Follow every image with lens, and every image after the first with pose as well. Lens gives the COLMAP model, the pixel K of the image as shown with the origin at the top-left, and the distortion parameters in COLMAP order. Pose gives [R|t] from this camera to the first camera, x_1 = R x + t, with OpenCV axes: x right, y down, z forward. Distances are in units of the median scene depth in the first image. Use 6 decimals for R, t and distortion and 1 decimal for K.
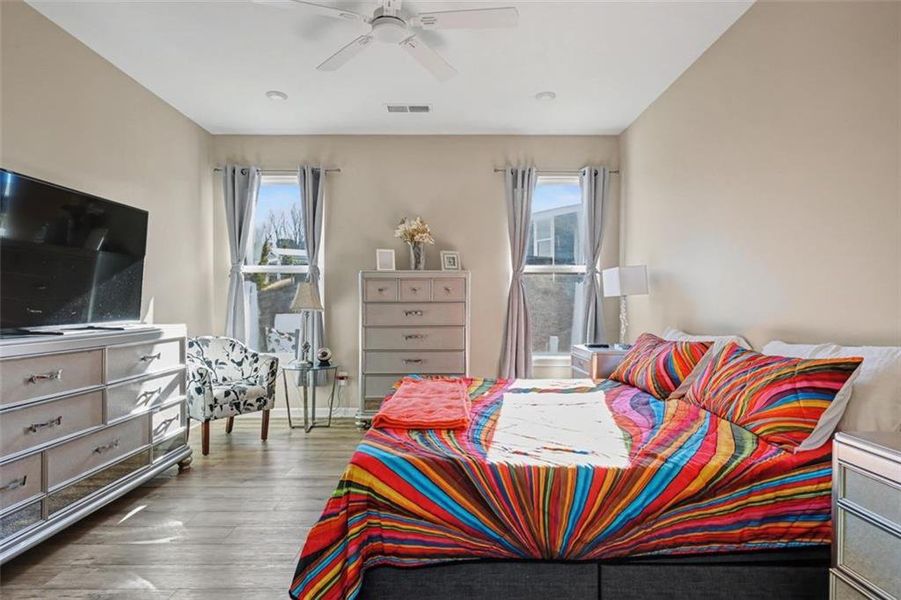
lens RADIAL K [[433.9, 0, 454.1], [0, 433.9, 301.4], [0, 0, 1]] dist [-0.000478, -0.000112]
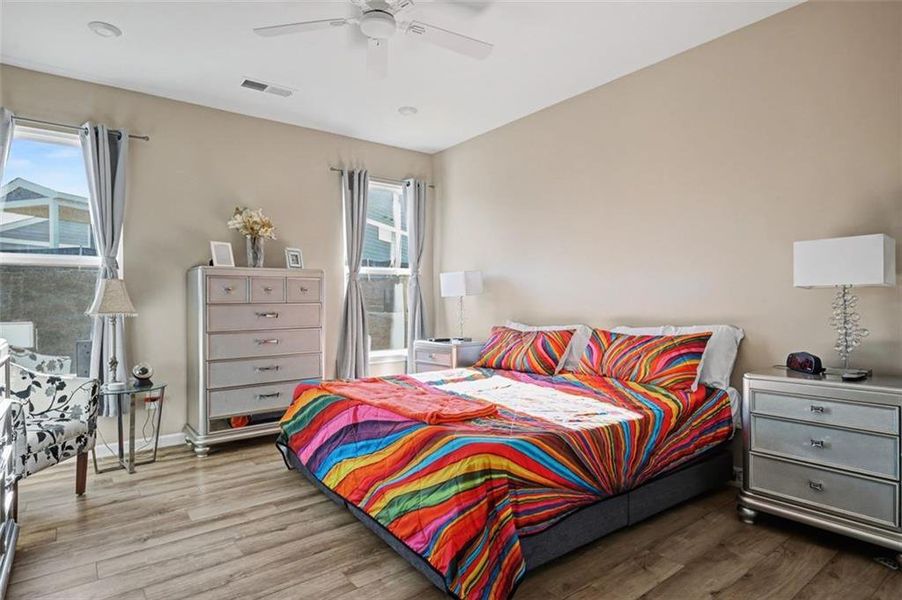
lens RADIAL K [[426.6, 0, 451.0], [0, 426.6, 300.0], [0, 0, 1]] dist [0.002878, 0.000190]
pose [[0.842080, -0.006223, 0.539317, -0.320800], [0.008588, 0.999961, -0.001872, 0.000134], [-0.539284, 0.006208, 0.842101, 0.060735]]
